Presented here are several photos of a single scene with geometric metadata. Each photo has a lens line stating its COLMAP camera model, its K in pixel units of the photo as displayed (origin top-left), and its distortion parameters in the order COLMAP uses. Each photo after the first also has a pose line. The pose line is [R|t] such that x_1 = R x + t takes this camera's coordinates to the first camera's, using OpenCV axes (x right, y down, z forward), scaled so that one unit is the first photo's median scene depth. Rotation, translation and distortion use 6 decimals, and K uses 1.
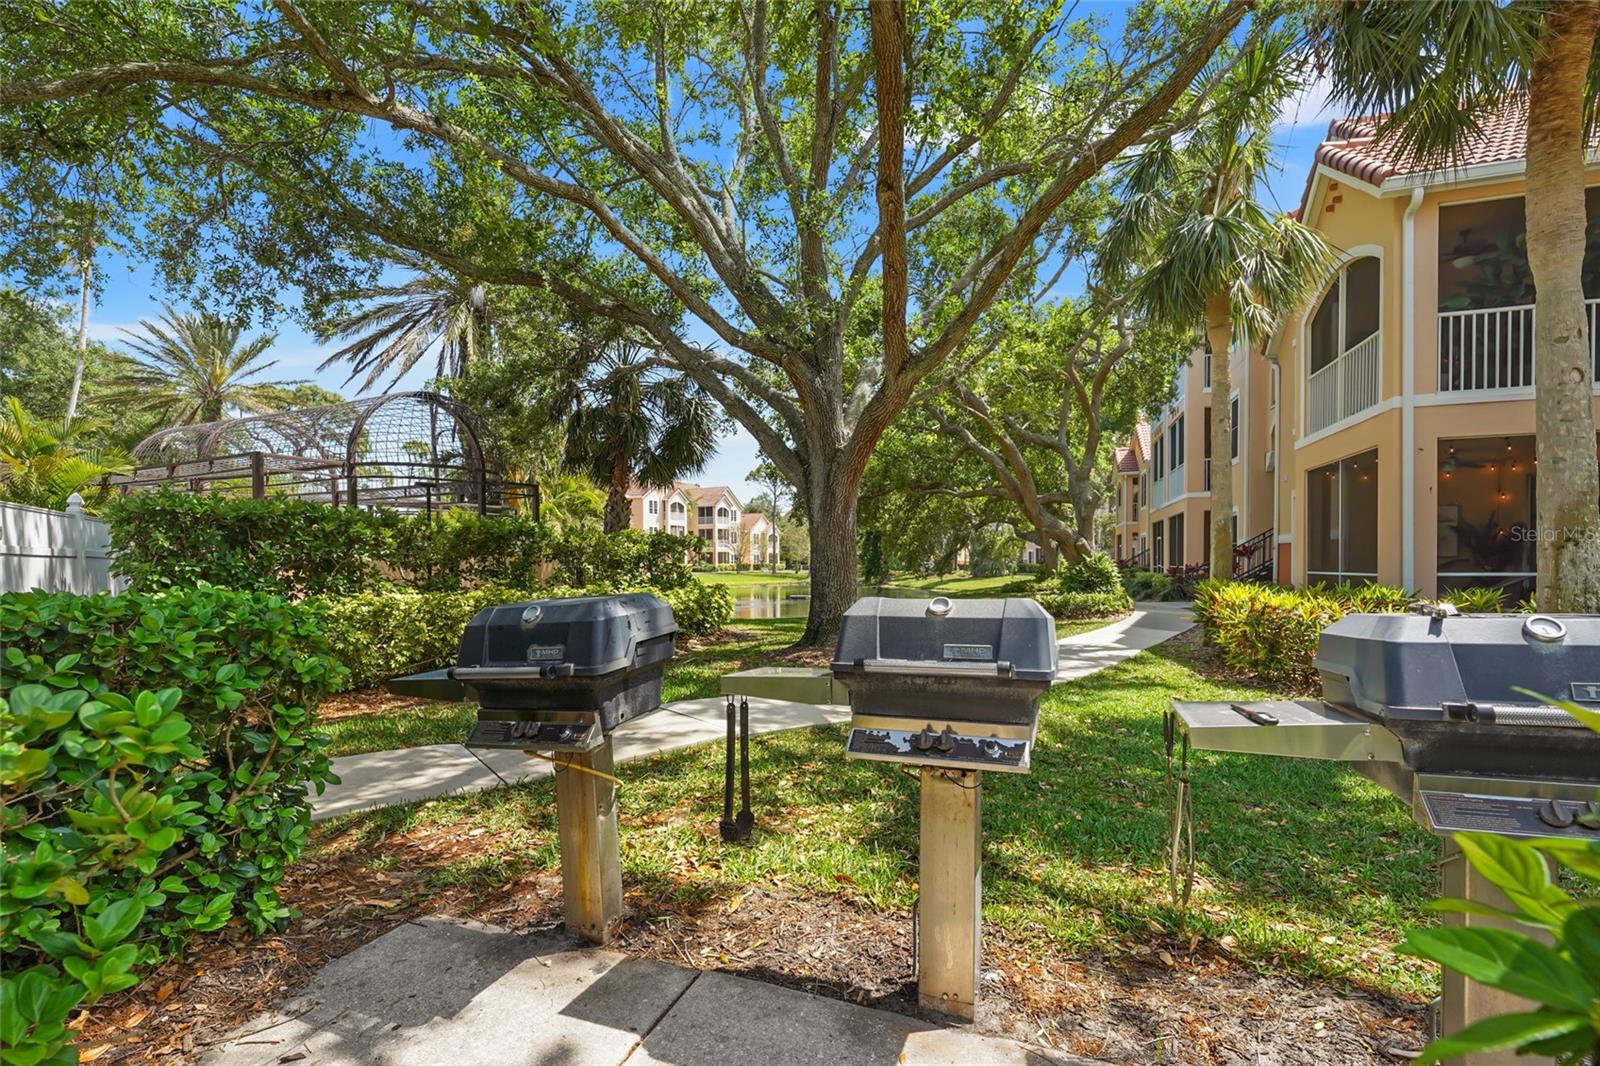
lens RADIAL K [[741.8, 0, 799.3], [0, 741.8, 577.1], [0, 0, 1]] dist [0.000045, 0.000325]
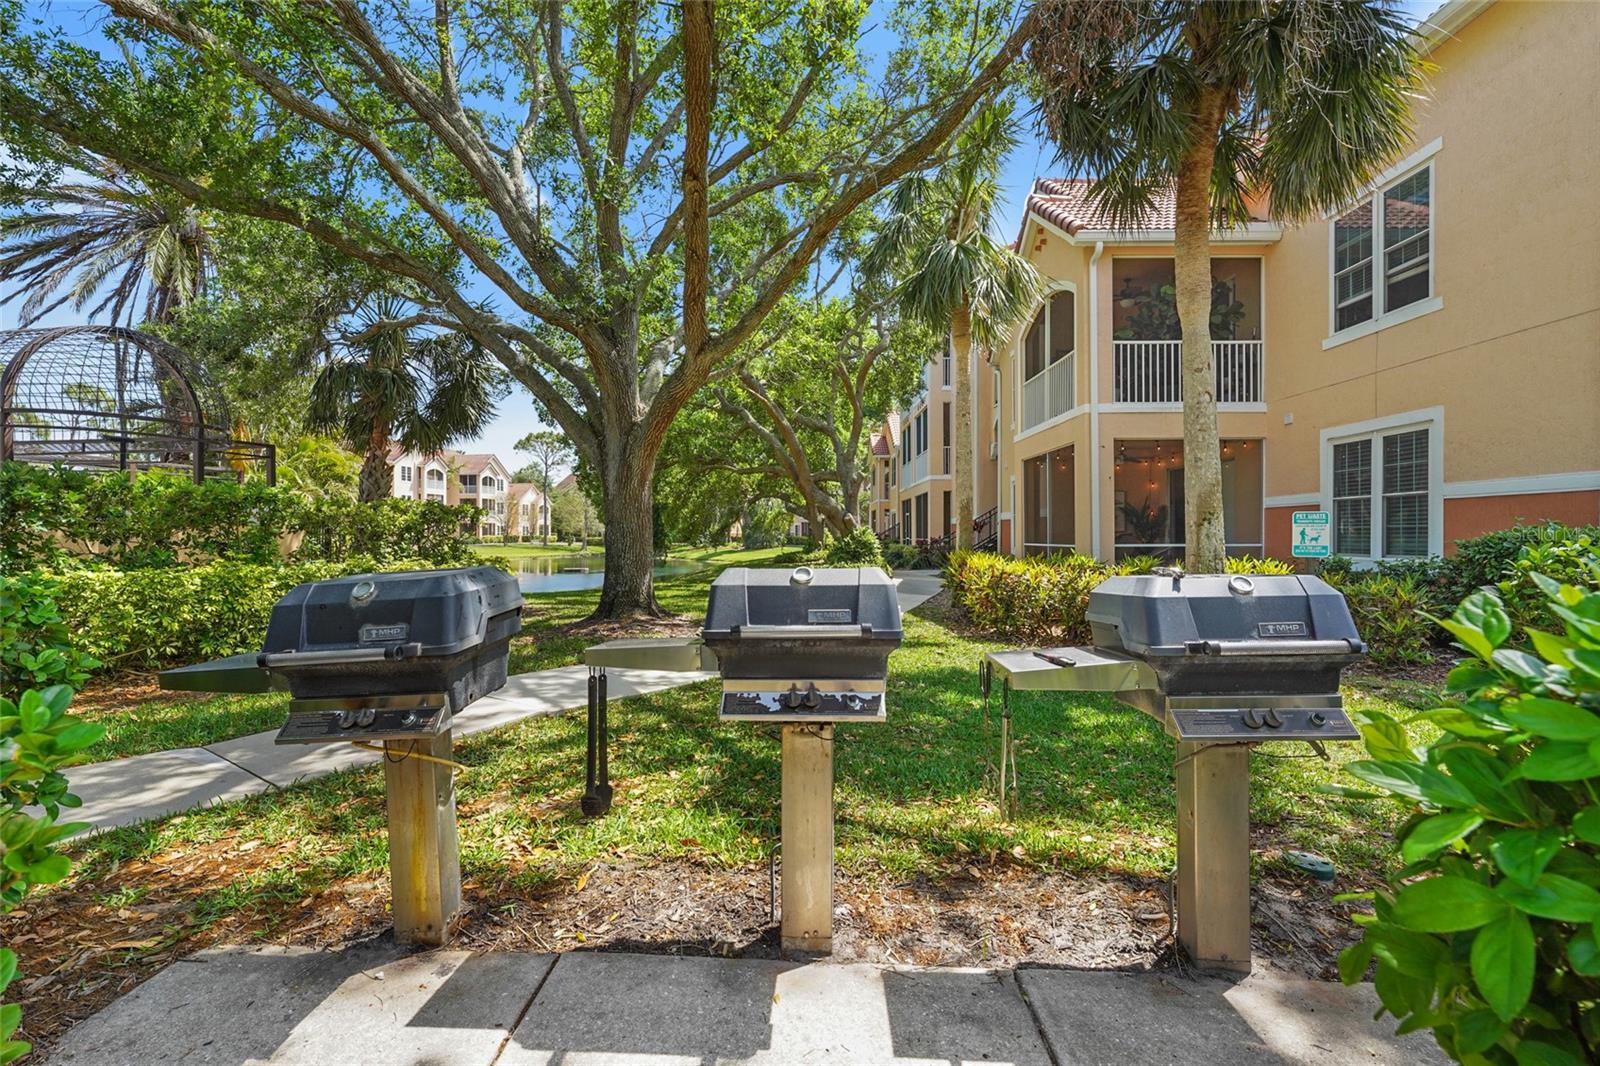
lens RADIAL K [[720.0, 0, 806.2], [0, 720.0, 533.5], [0, 0, 1]] dist [0.001288, -0.000014]
pose [[0.949382, 0.003511, 0.314104, -0.052386], [0.003280, 0.999772, -0.021090, -0.000058], [-0.314106, 0.021053, 0.949154, -0.005095]]
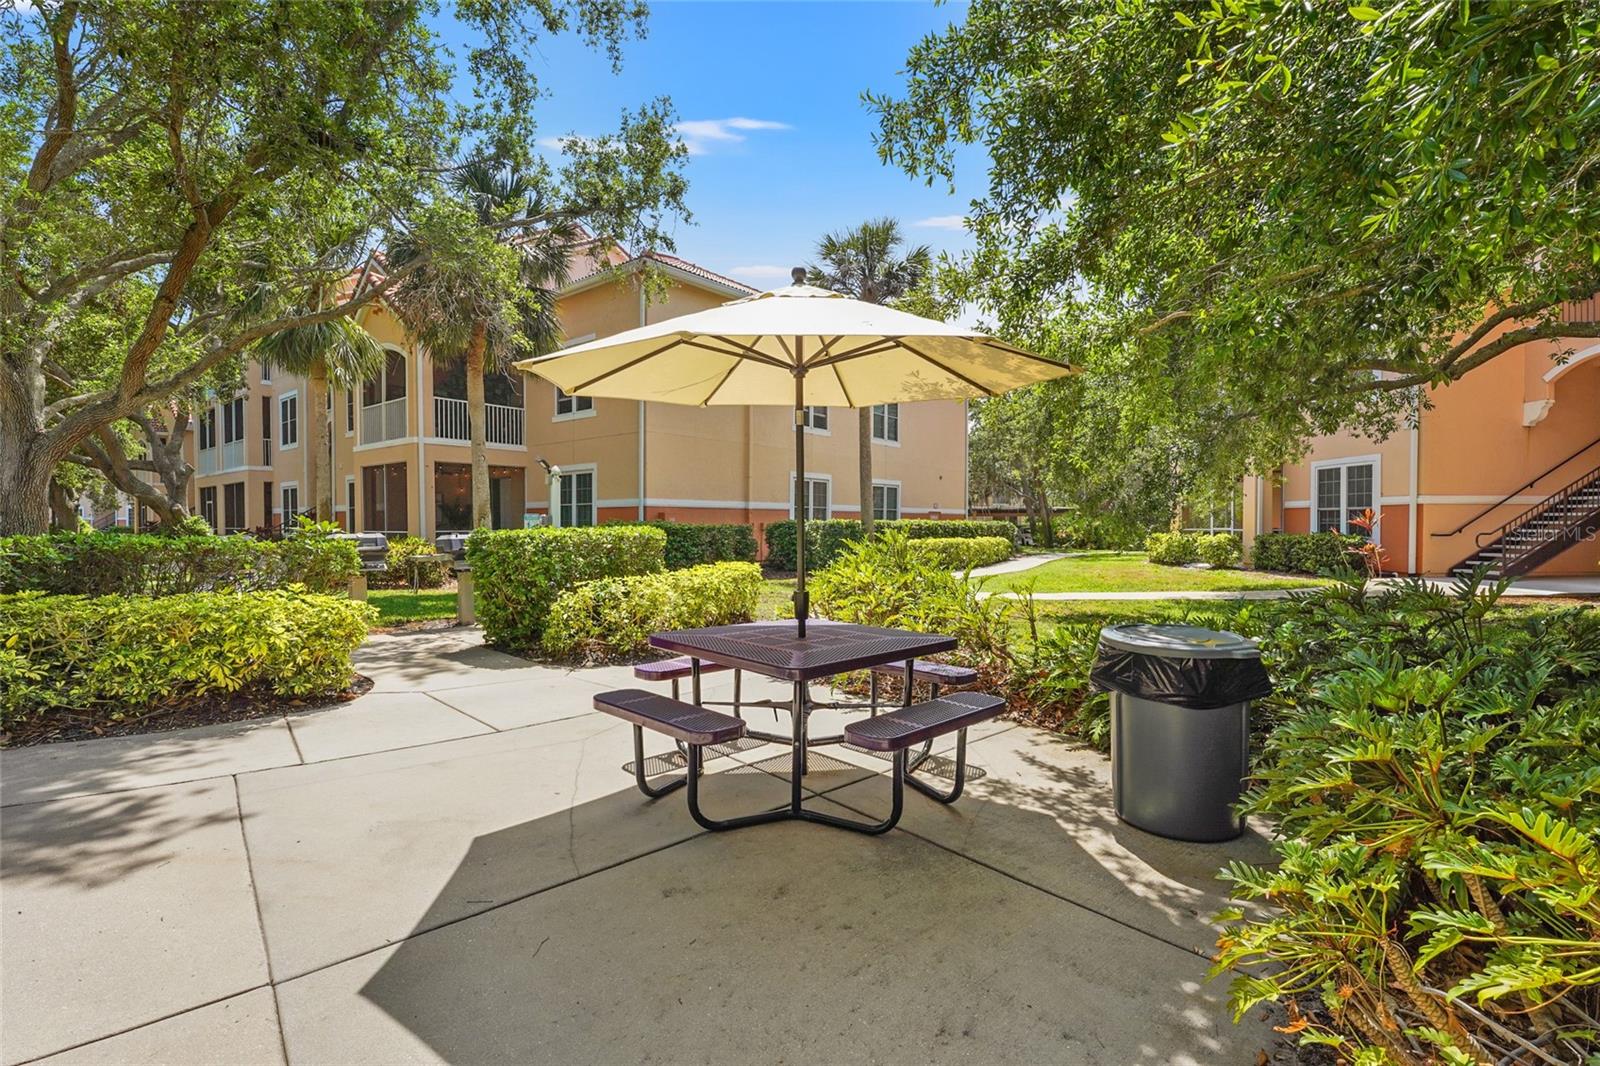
lens RADIAL K [[720.0, 0, 806.2], [0, 720.0, 533.5], [0, 0, 1]] dist [0.001288, -0.000014]
pose [[0.356136, -0.013144, 0.934342, -1.053120], [0.018257, 0.999808, 0.007106, 0.013554], [-0.934256, 0.014528, 0.356307, -1.092488]]
